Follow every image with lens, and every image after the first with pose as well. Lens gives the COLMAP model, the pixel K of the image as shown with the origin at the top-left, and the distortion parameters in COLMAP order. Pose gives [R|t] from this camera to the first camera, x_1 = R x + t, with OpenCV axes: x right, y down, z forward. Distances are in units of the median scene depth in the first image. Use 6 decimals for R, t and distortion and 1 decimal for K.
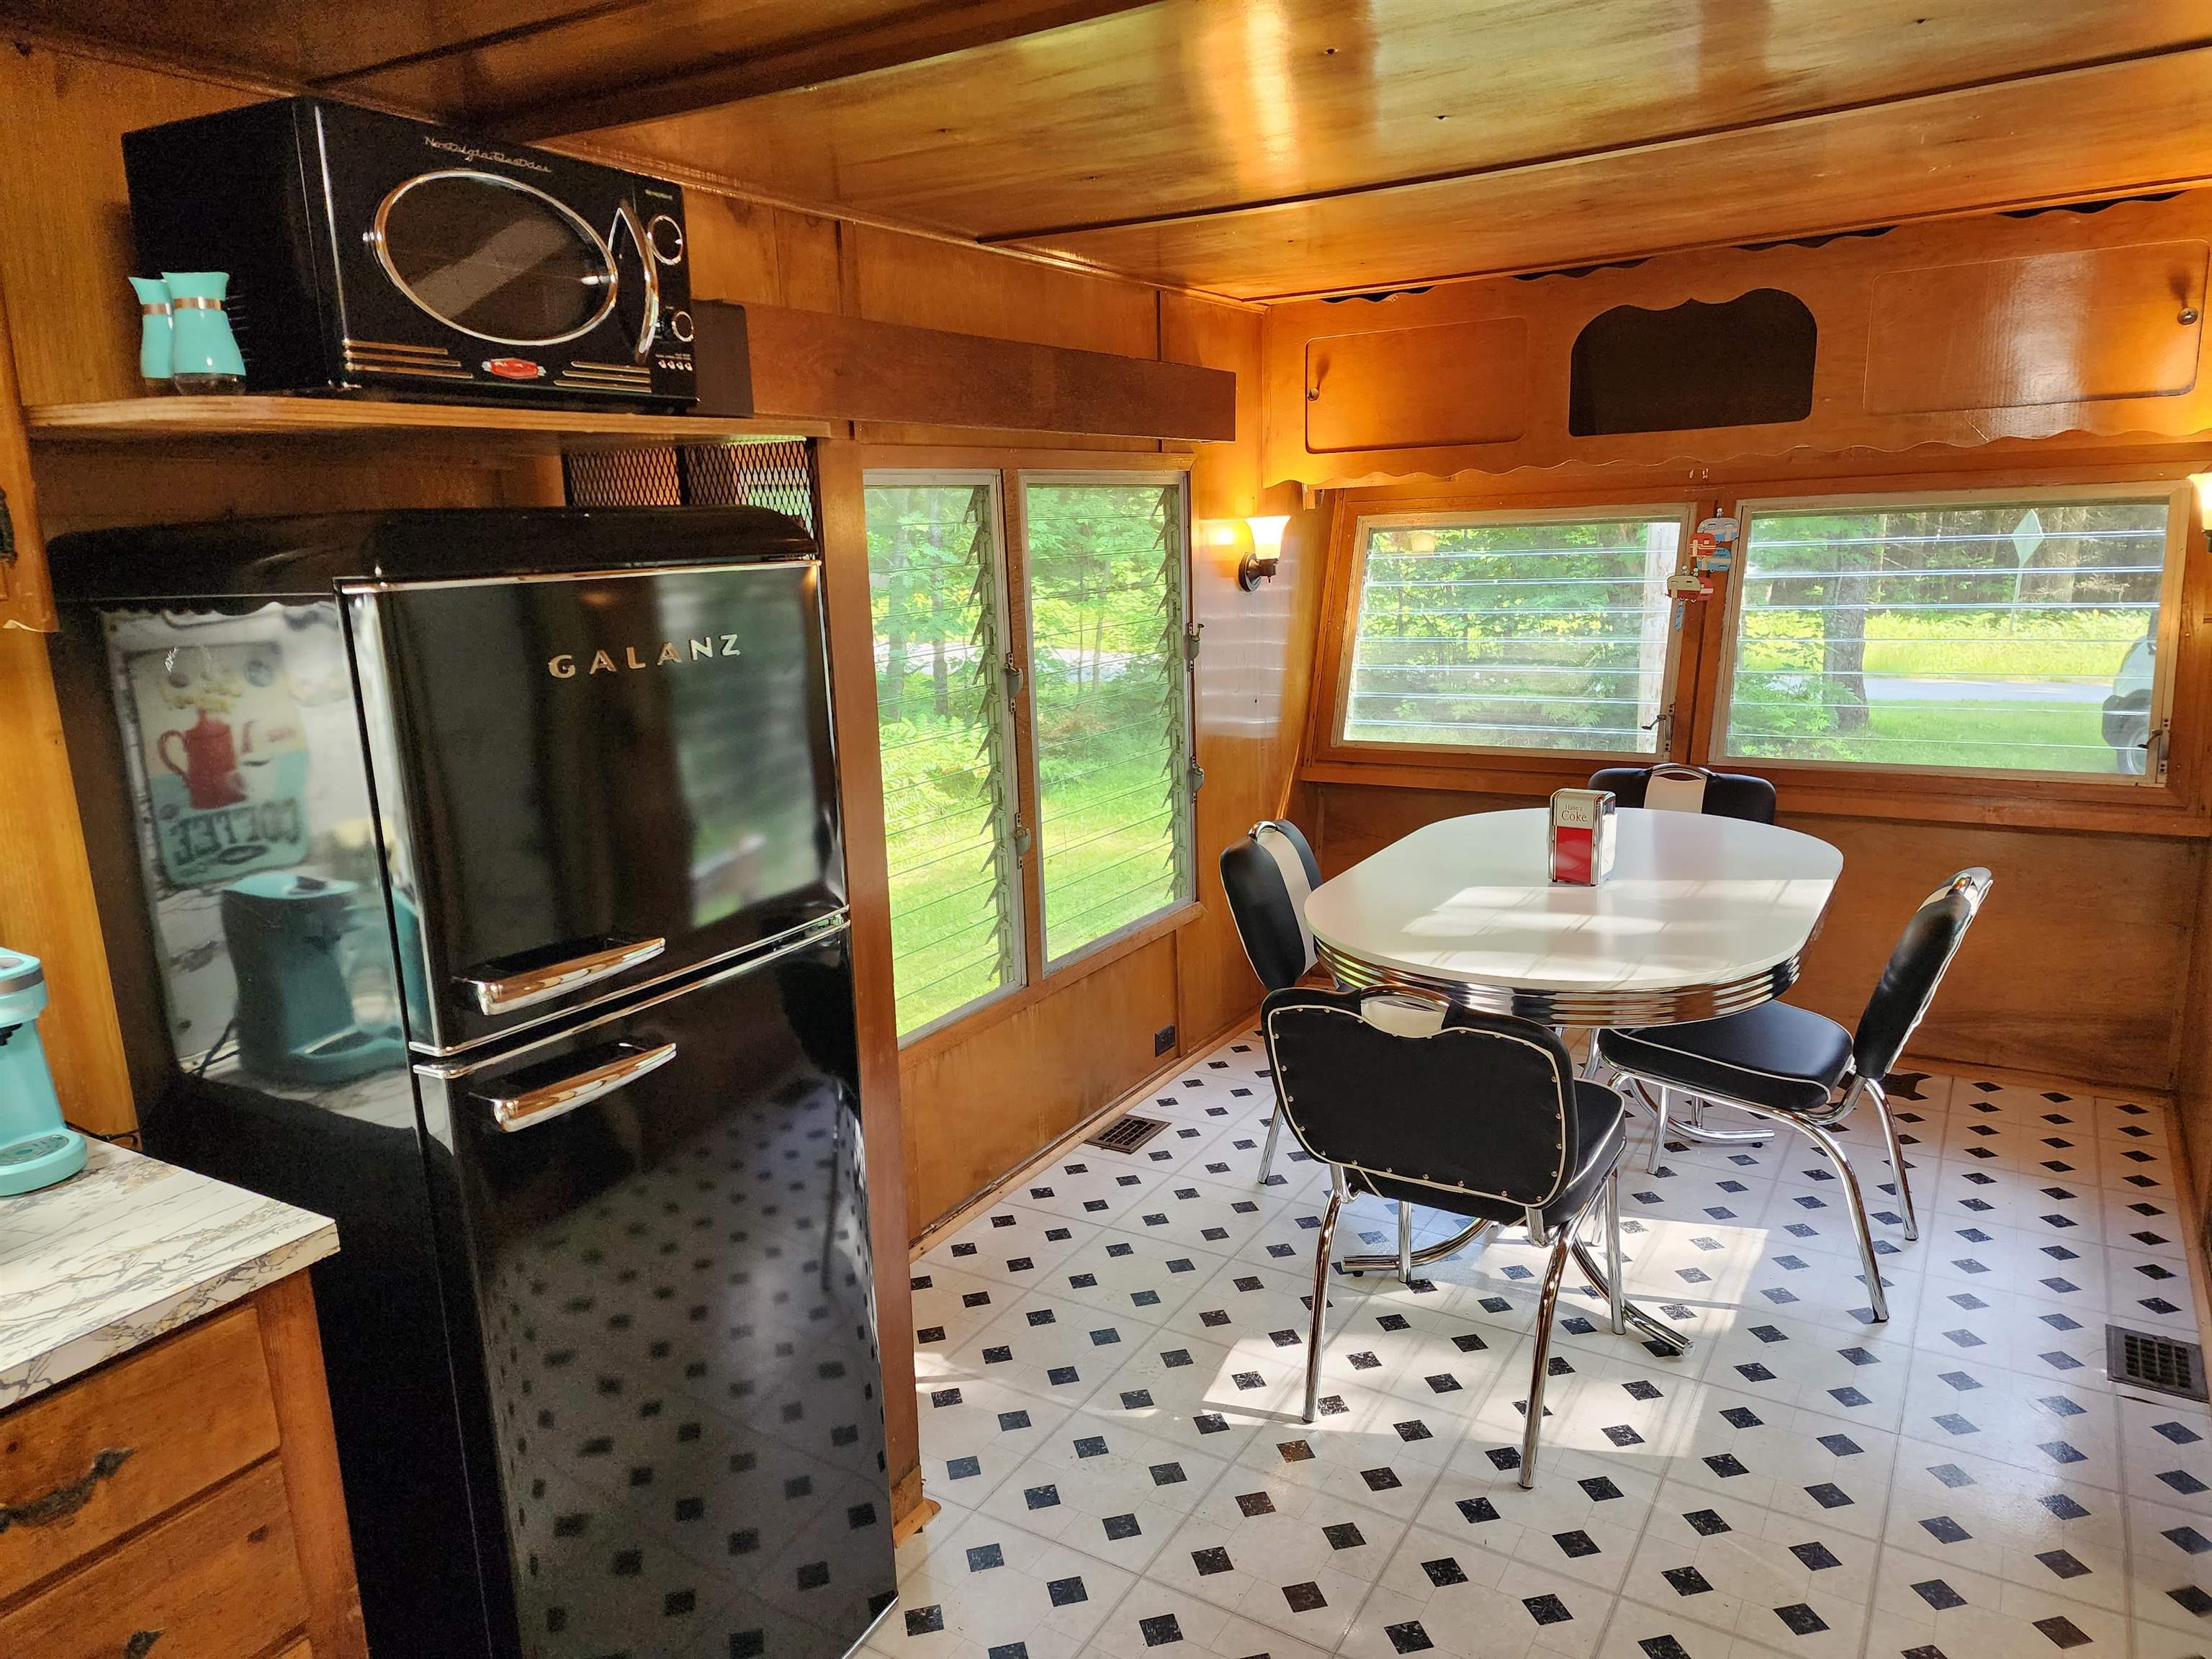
lens RADIAL K [[1485.9, 0, 1106.0], [0, 1485.9, 829.5], [0, 0, 1]] dist [0.091683, -0.077828]
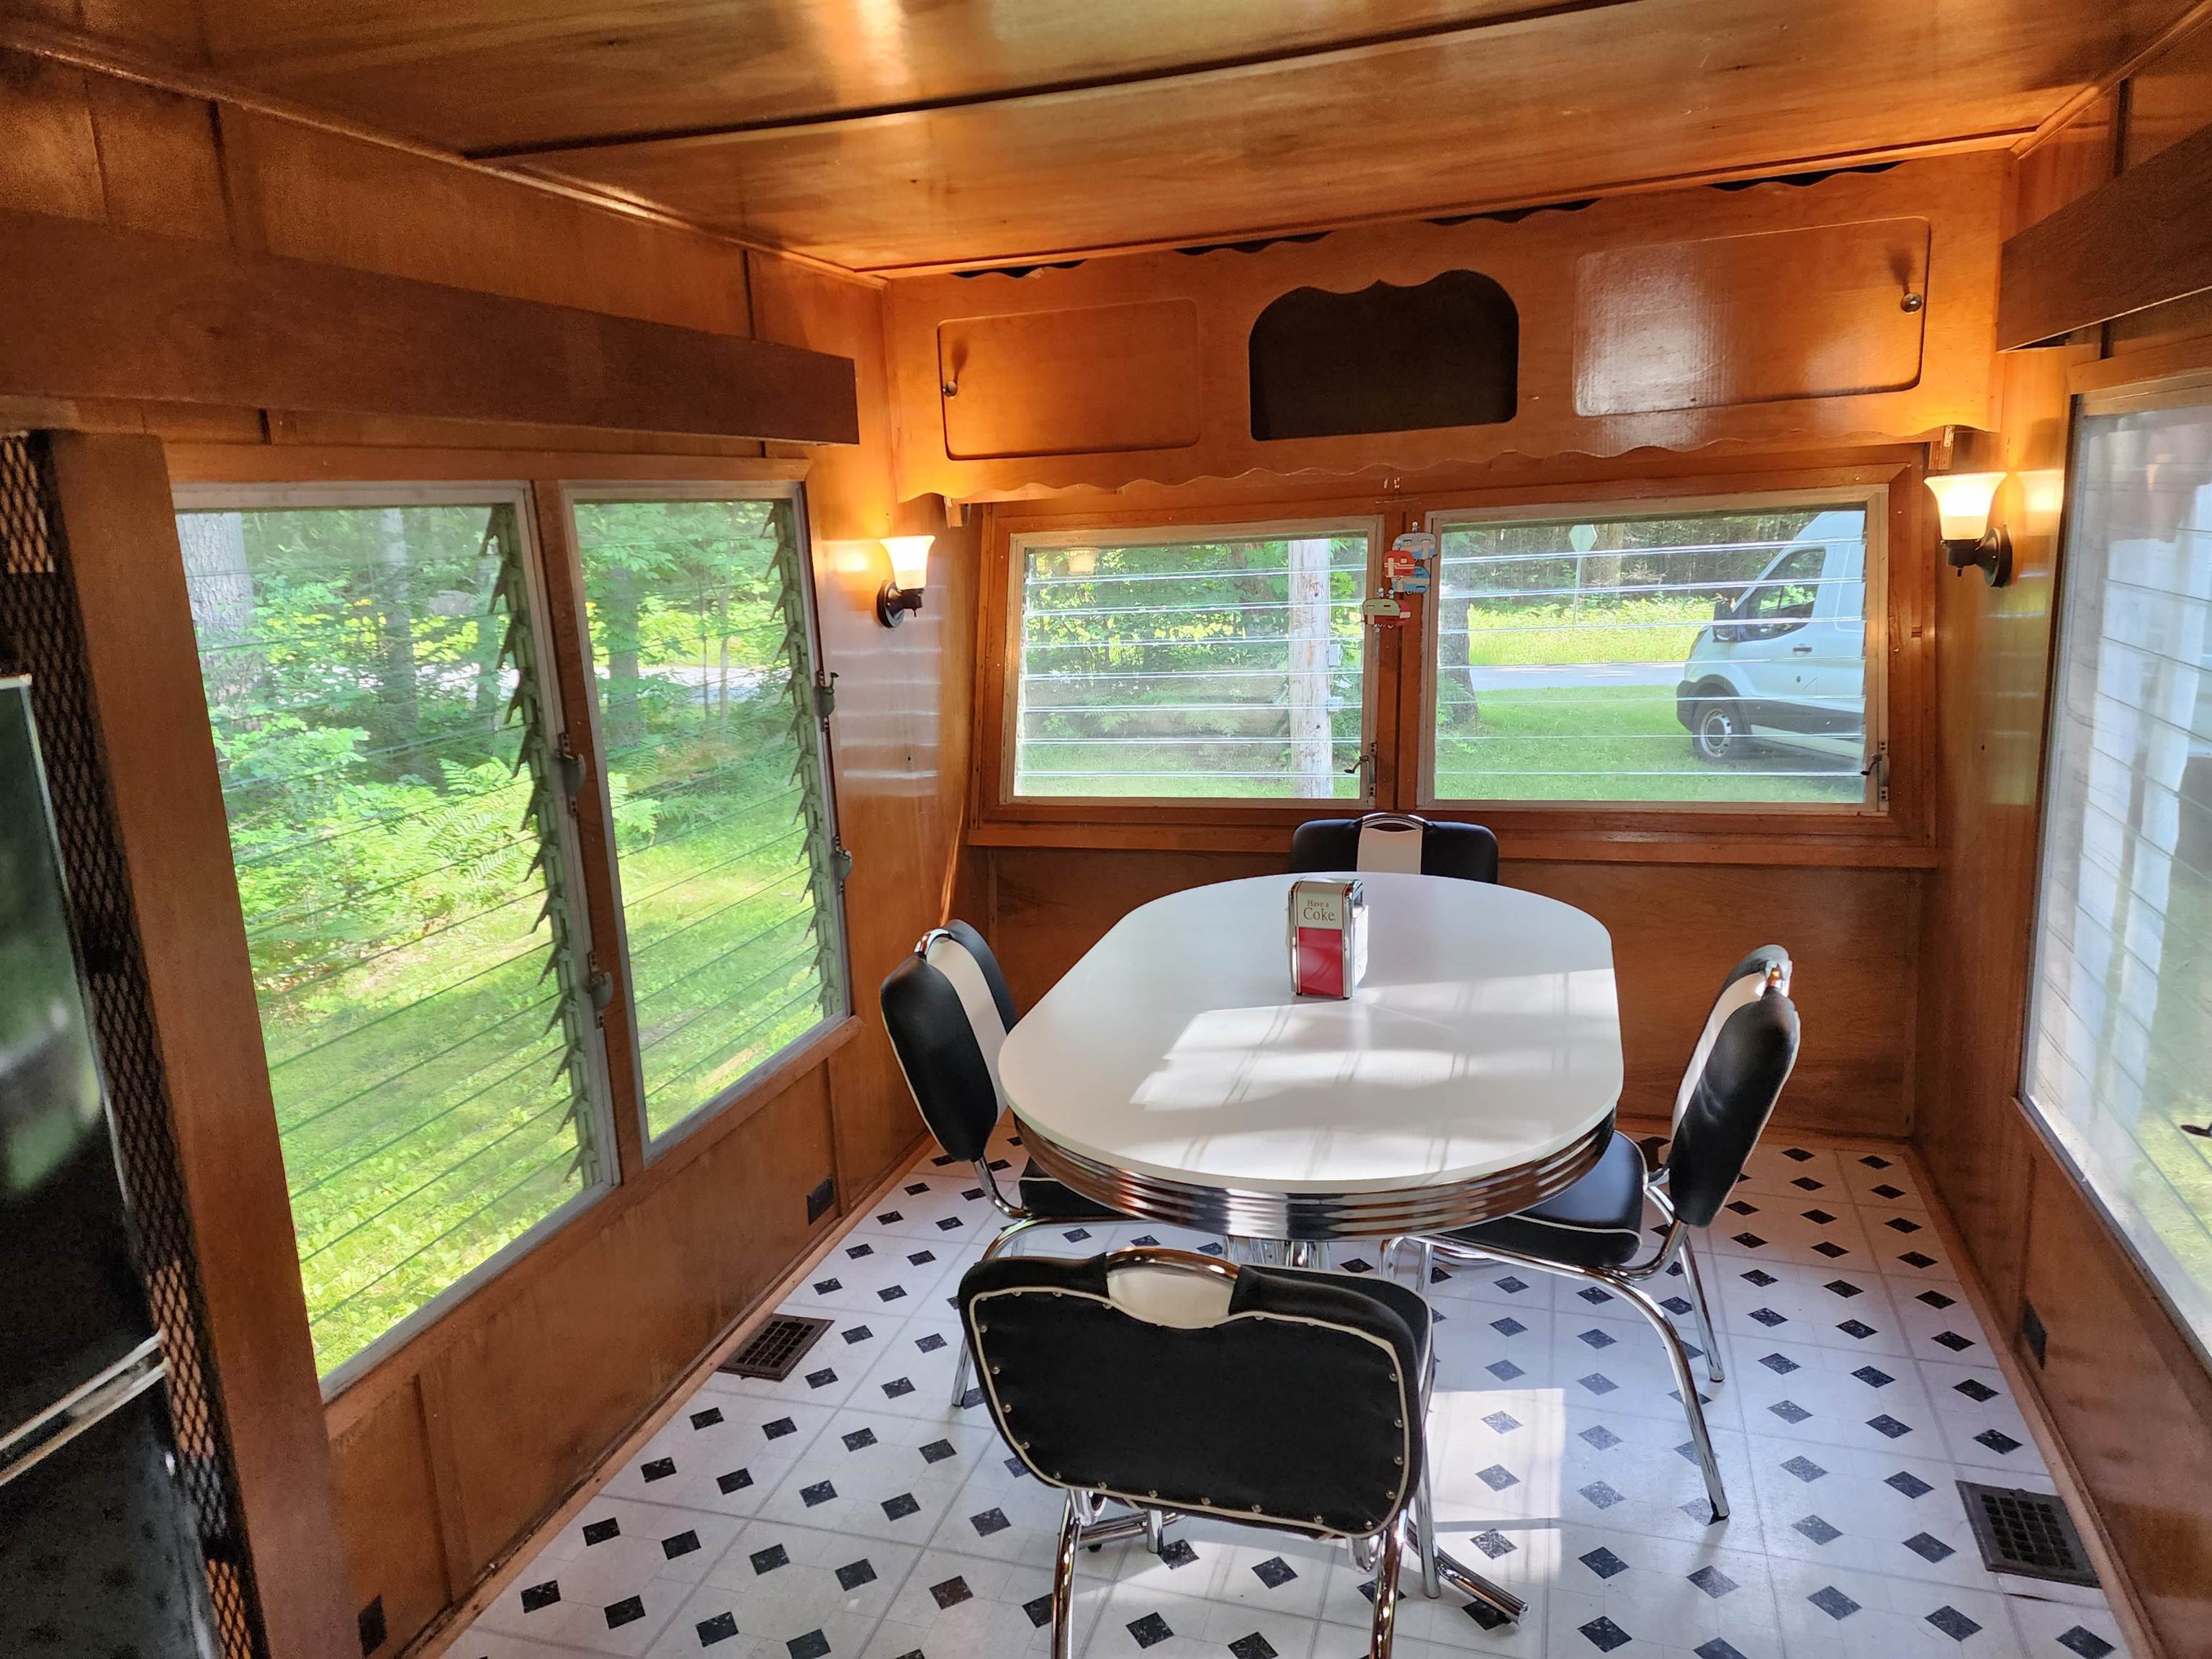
lens RADIAL K [[1480.5, 0, 1104.5], [0, 1480.5, 840.2], [0, 0, 1]] dist [0.140443, -0.163684]
pose [[0.971115, -0.064515, 0.229724, 0.016241], [0.063824, 0.997907, 0.010443, -0.050584], [-0.229917, 0.004521, 0.973200, 0.199574]]
